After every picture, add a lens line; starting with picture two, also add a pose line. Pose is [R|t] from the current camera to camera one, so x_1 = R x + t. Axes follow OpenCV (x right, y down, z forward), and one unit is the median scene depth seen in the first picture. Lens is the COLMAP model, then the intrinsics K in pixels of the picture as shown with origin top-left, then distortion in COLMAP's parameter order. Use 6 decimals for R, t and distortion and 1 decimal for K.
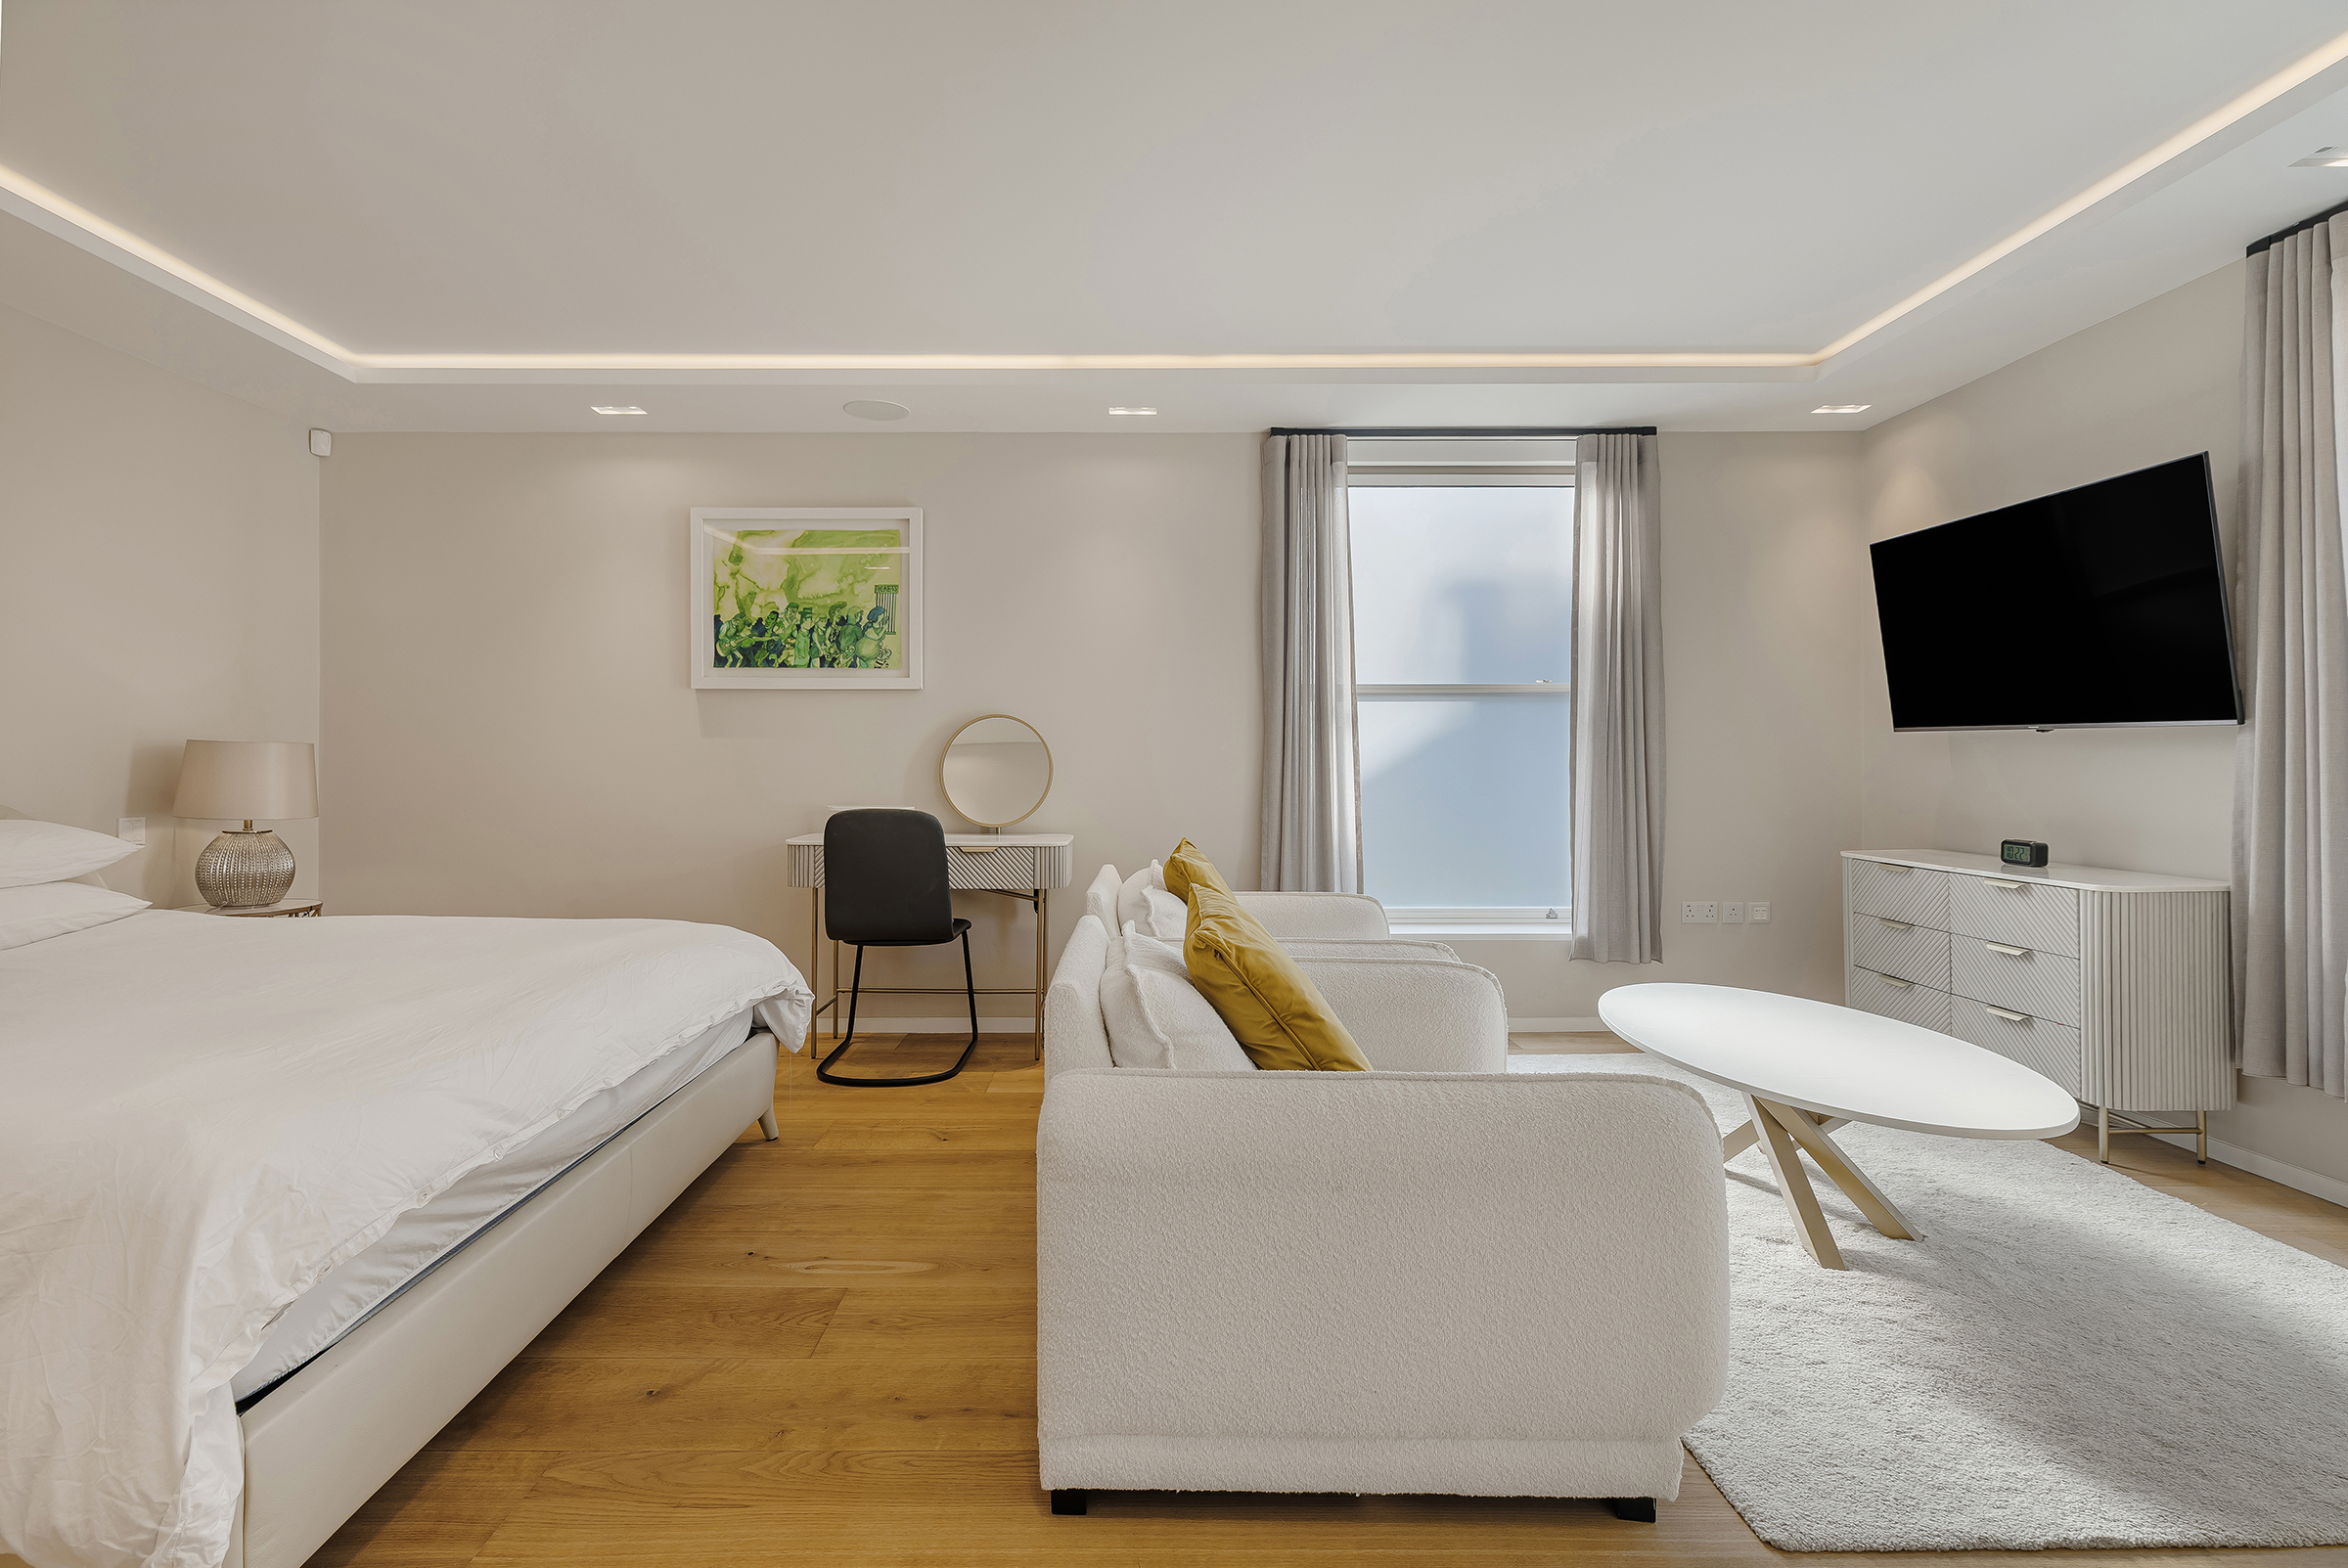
lens RADIAL K [[1061.7, 0, 1133.4], [0, 1061.7, 768.1], [0, 0, 1]] dist [0.004032, 0.000054]
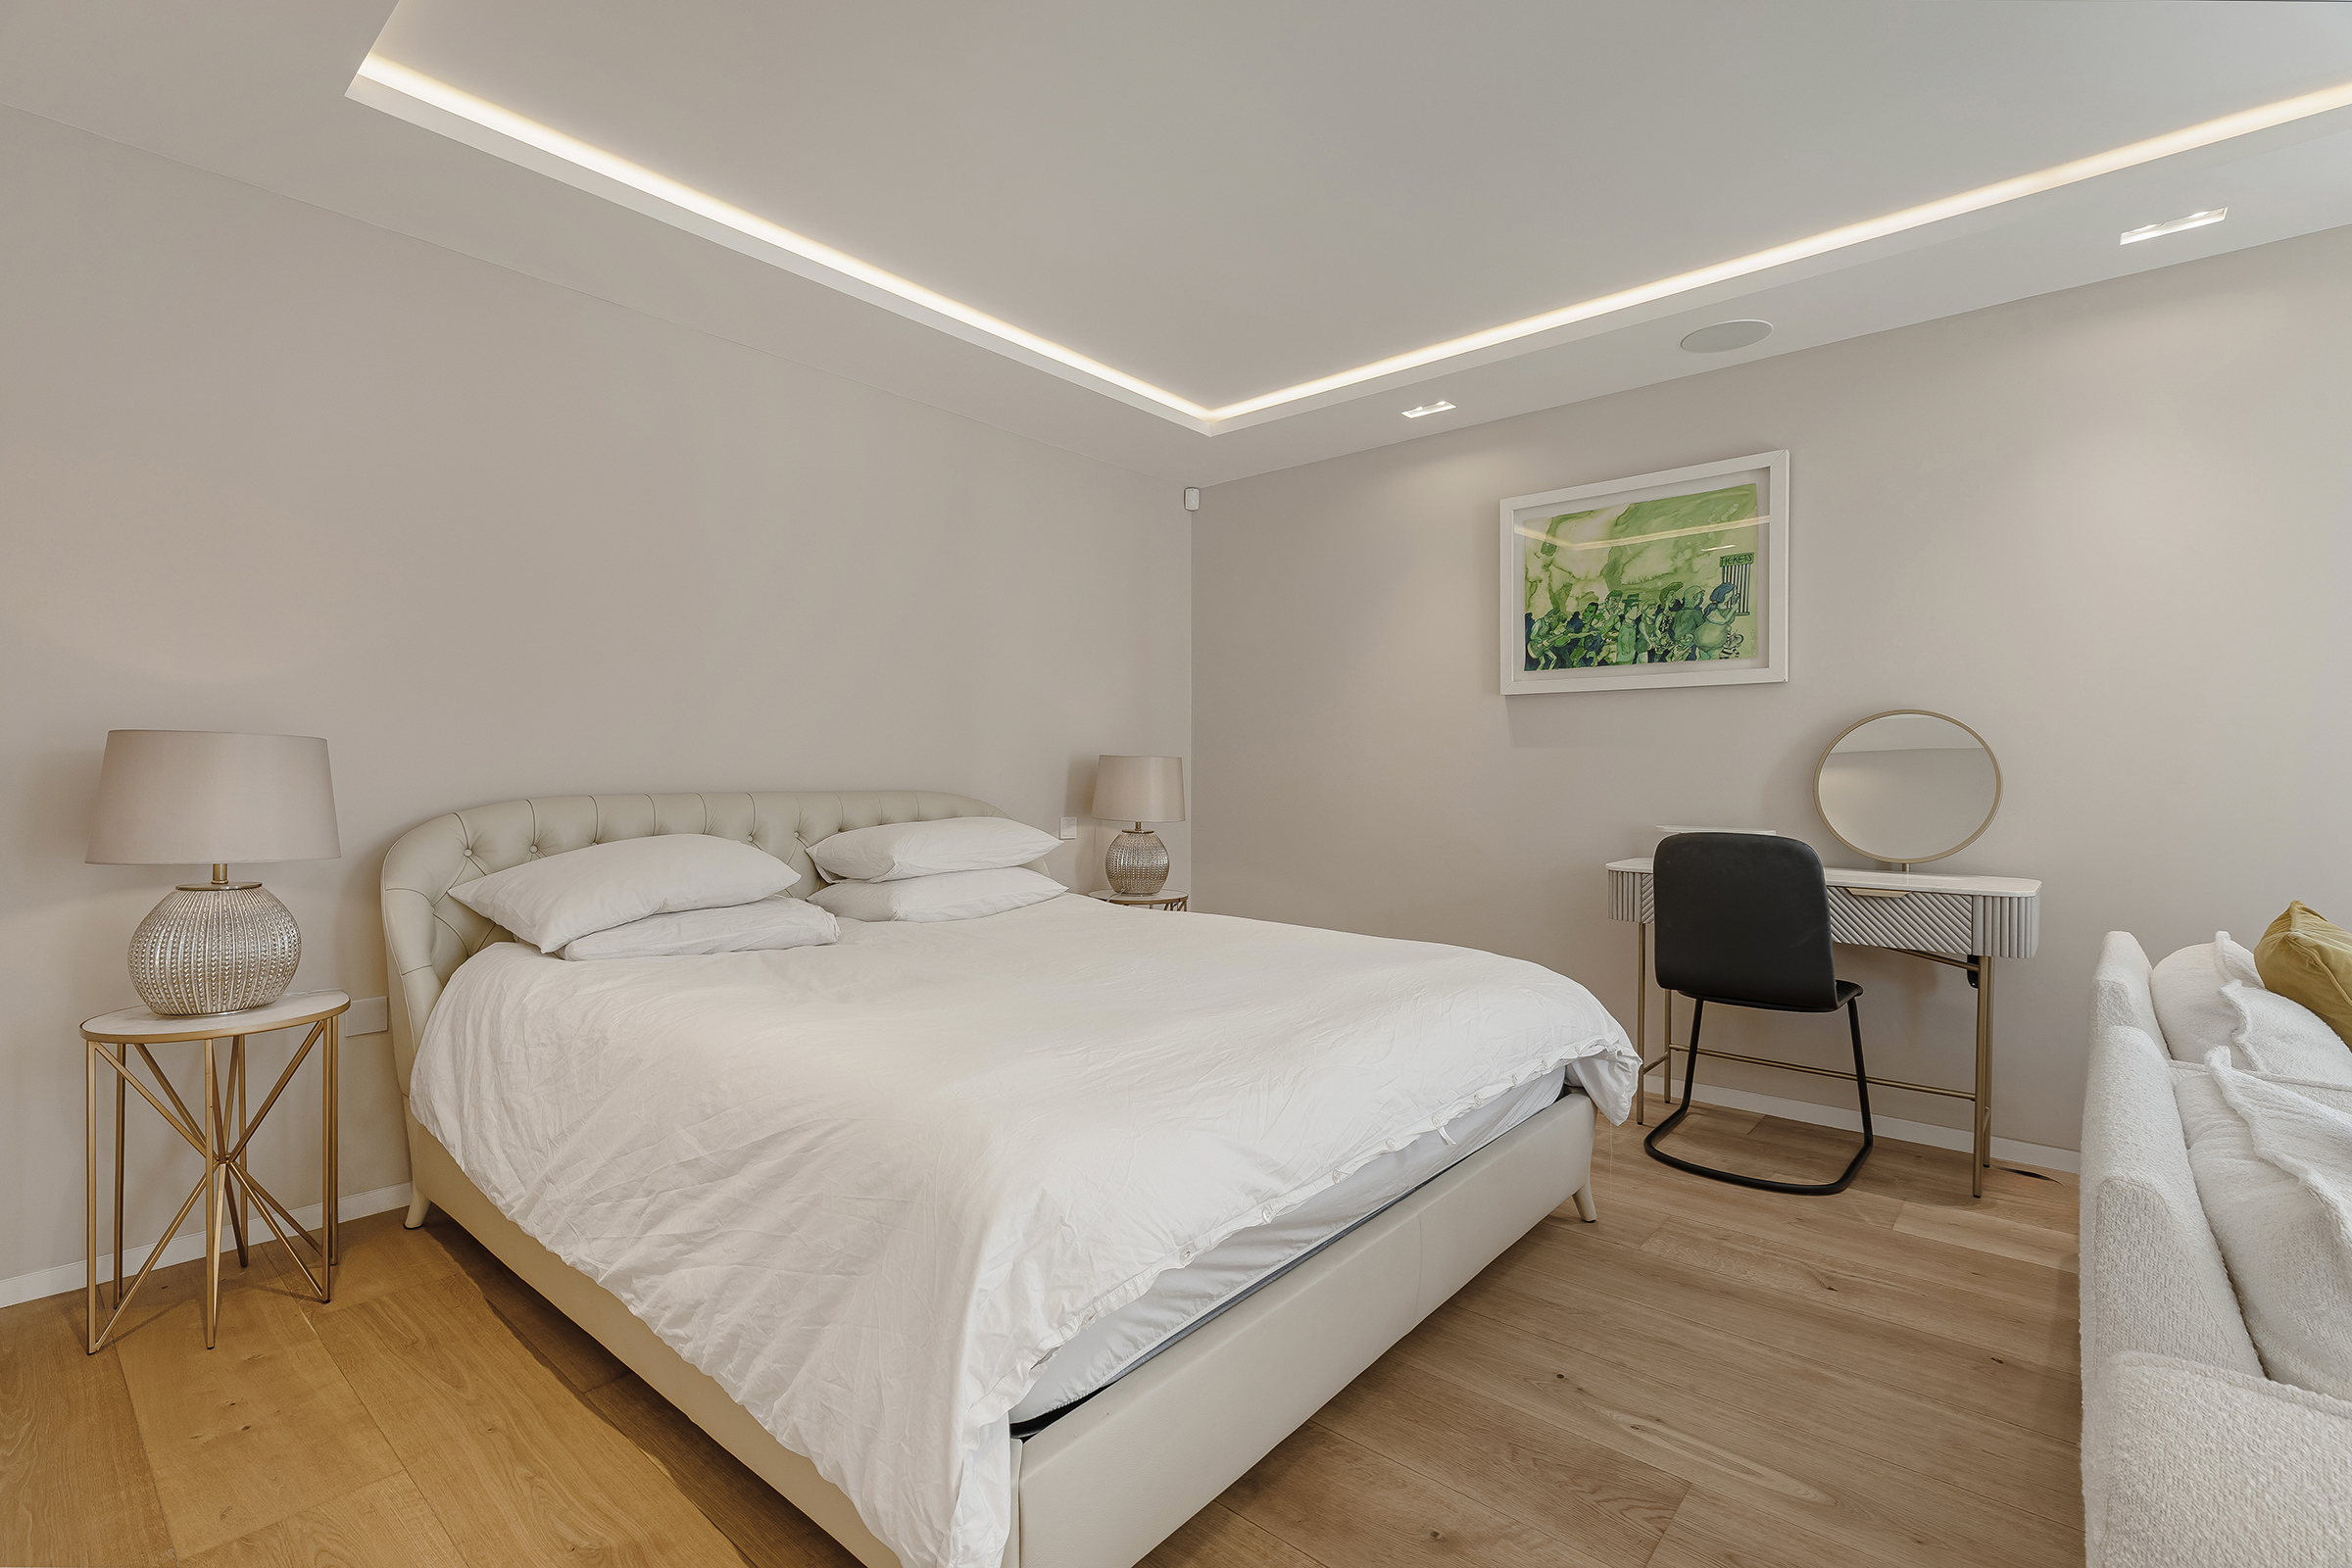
lens RADIAL K [[1063.6, 0, 1135.3], [0, 1063.6, 768.1], [0, 0, 1]] dist [0.004032, 0.000054]
pose [[0.742740, -0.001765, -0.669578, -0.039196], [-0.005902, 0.999940, -0.009183, -0.000537], [0.669554, 0.010772, 0.742685, 0.123296]]
